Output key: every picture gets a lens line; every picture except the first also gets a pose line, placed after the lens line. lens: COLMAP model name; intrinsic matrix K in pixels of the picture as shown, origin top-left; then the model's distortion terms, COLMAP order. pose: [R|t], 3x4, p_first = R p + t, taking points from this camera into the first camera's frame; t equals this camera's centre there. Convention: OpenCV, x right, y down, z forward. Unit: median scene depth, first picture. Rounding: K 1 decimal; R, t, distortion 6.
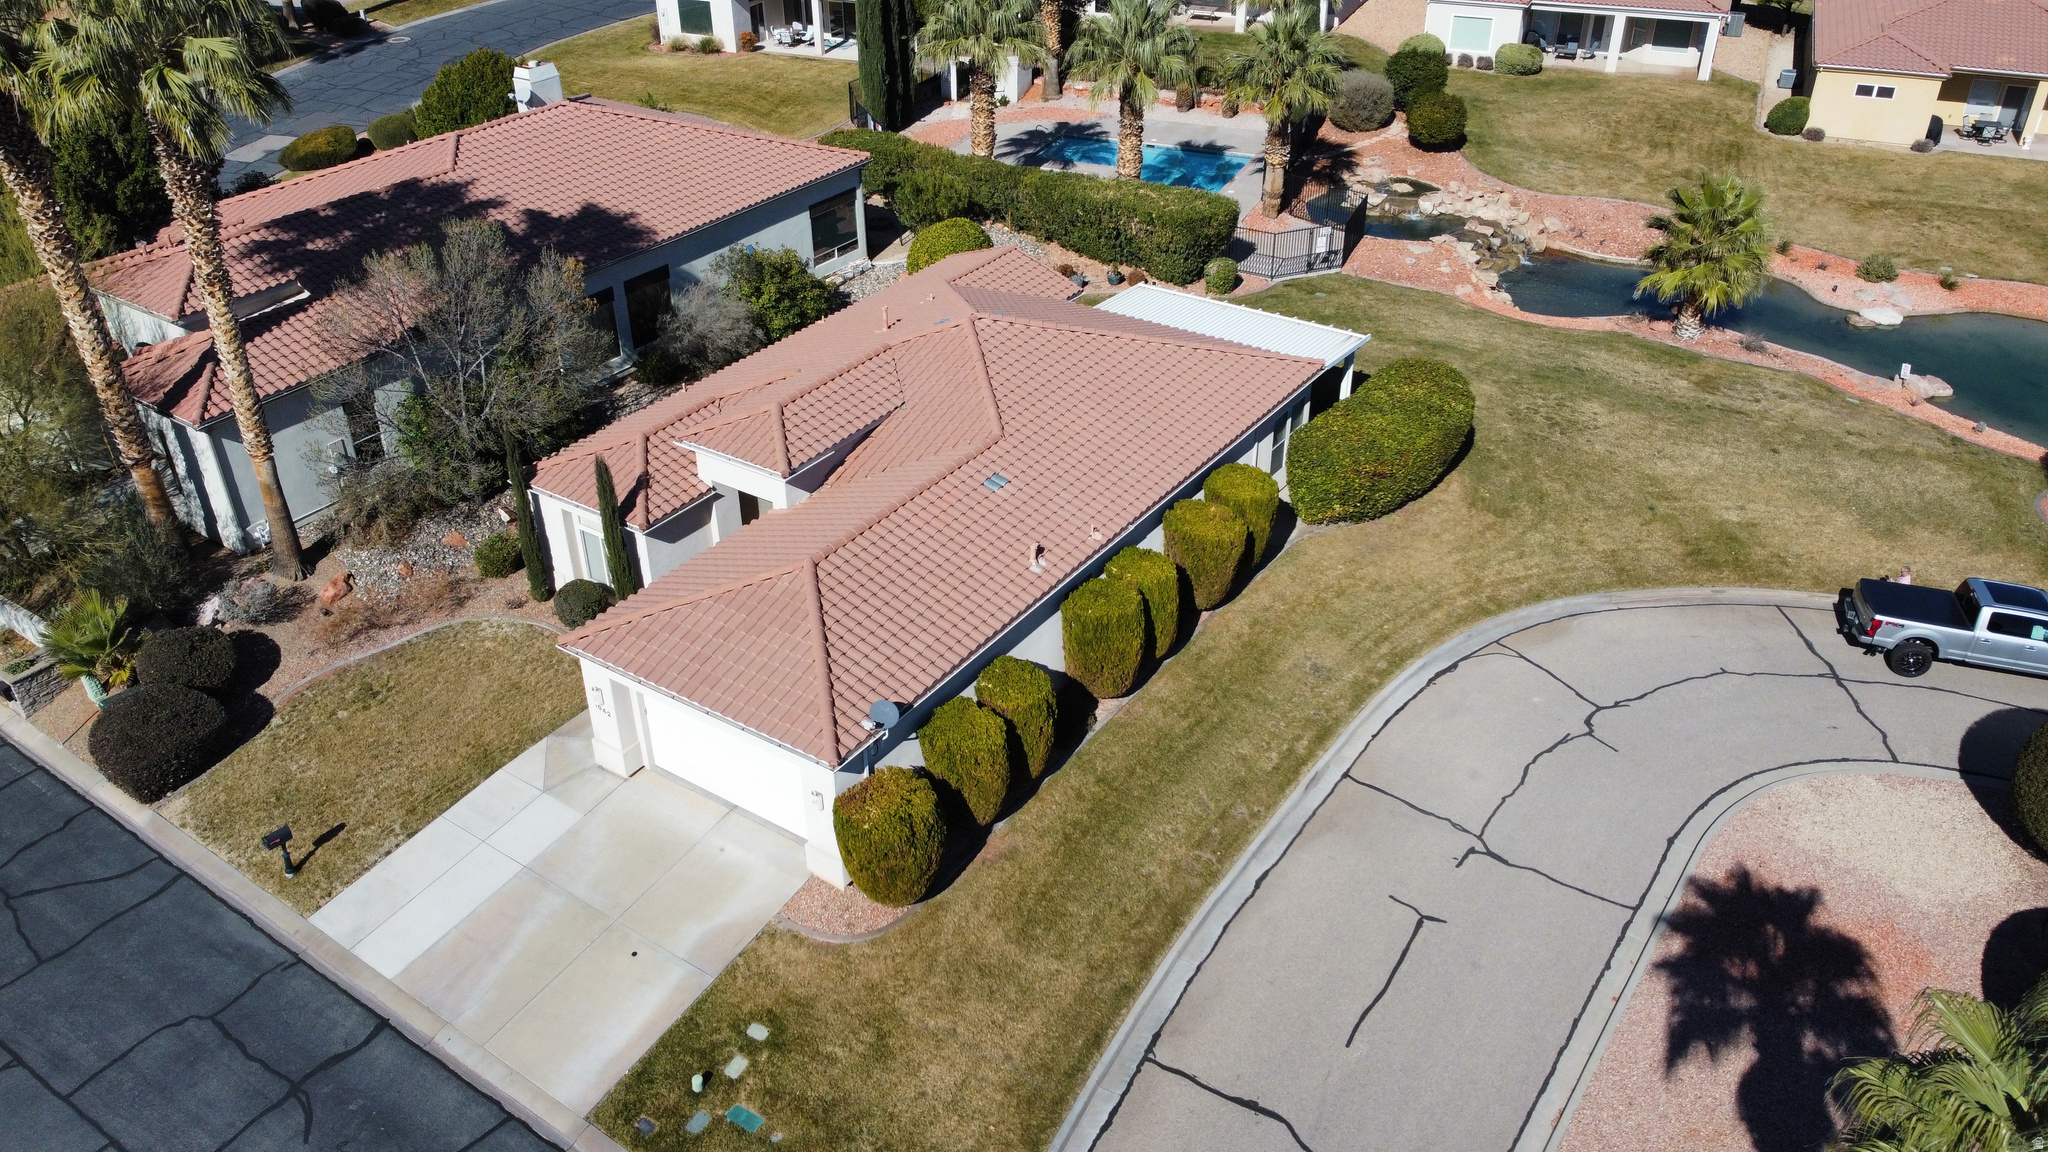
lens RADIAL K [[1552.5, 0, 1024.0], [0, 1552.5, 576.0], [0, 0, 1]] dist [0.001774, -0.007016]
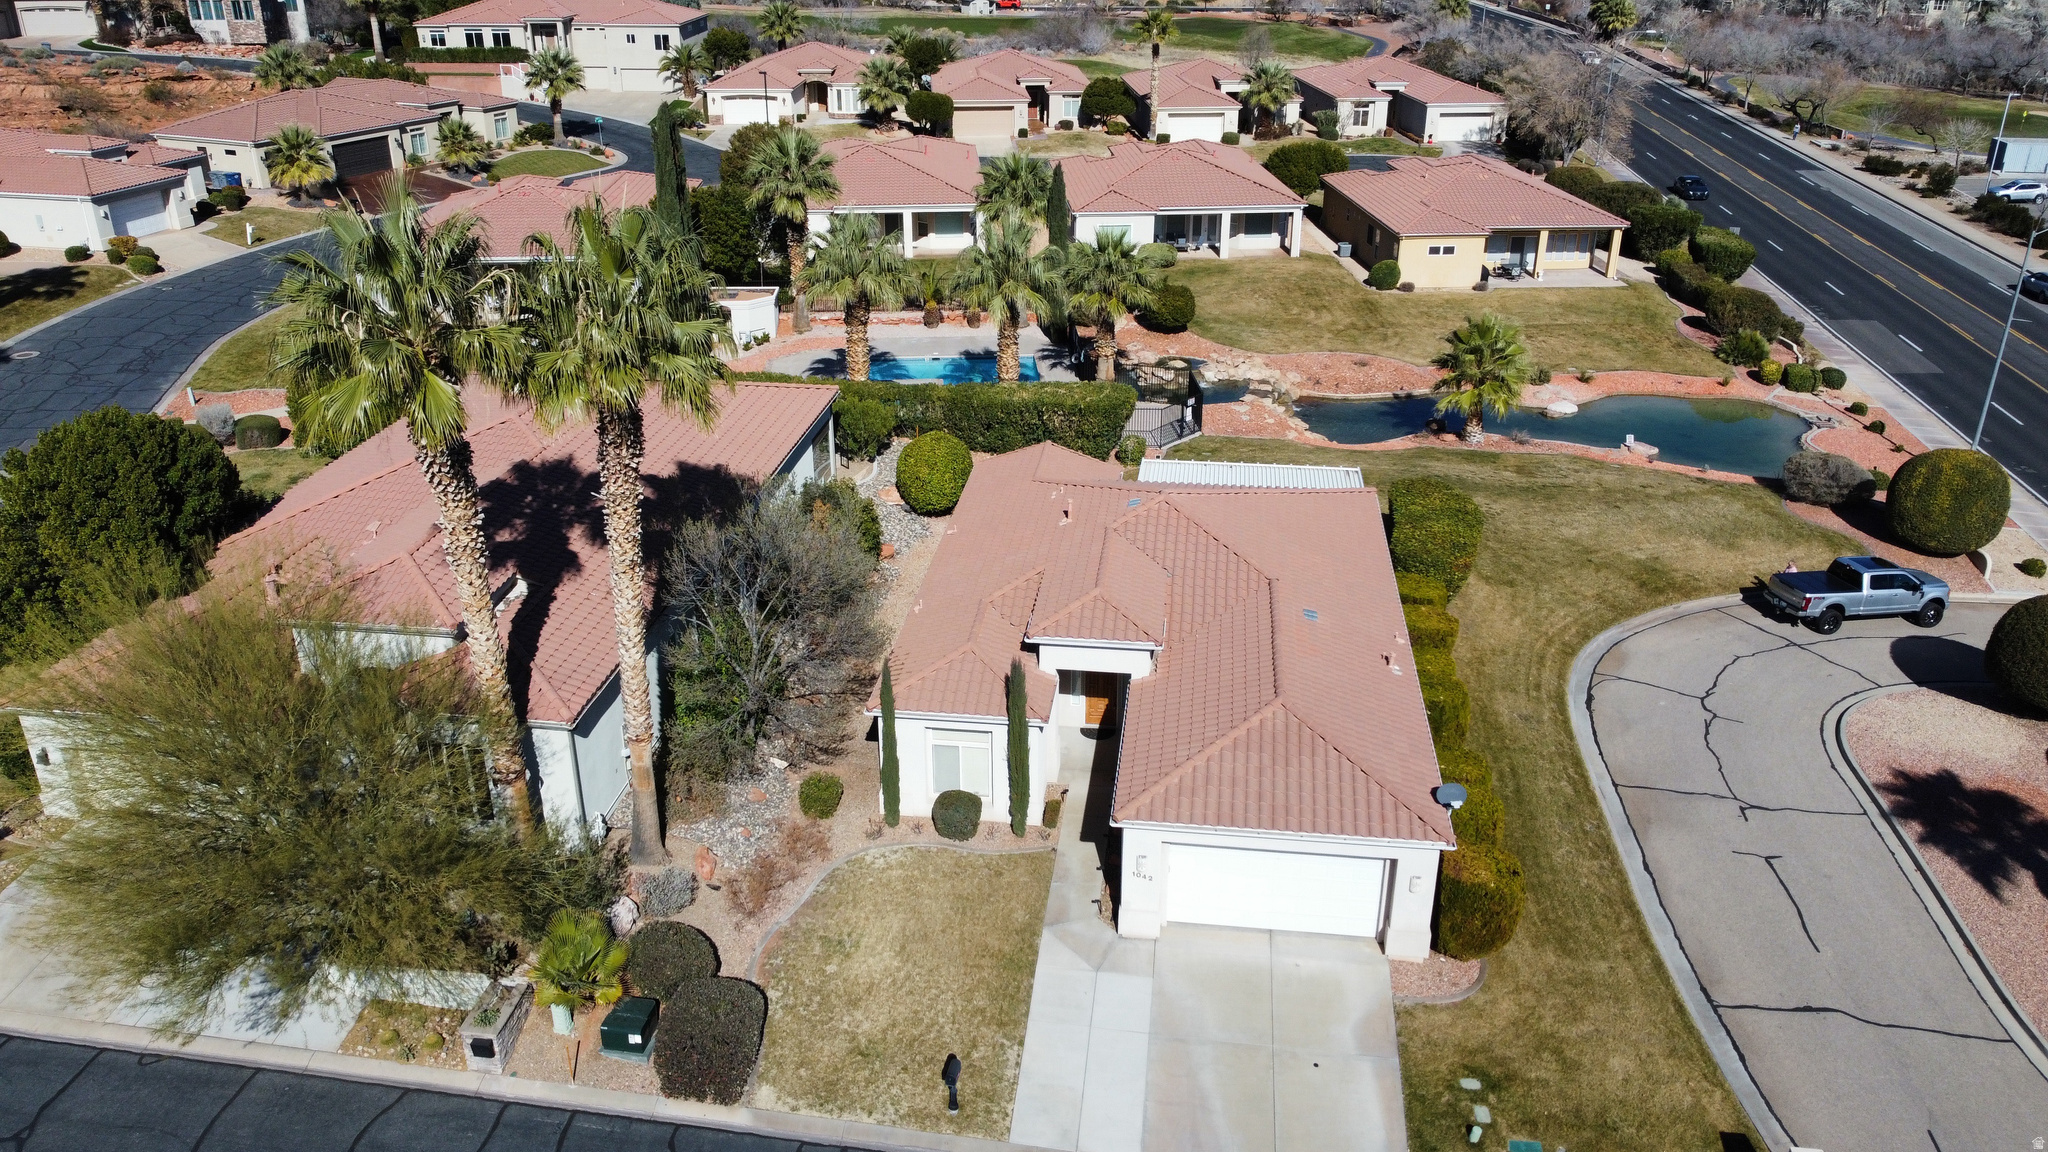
lens RADIAL K [[1554.6, 0, 1024.0], [0, 1554.6, 576.0], [0, 0, 1]] dist [-0.003473, 0.001443]
pose [[0.890766, -0.179641, 0.417450, -0.523240], [0.235245, 0.968182, -0.085336, -0.029735], [-0.388838, 0.174218, 0.904684, 0.012296]]
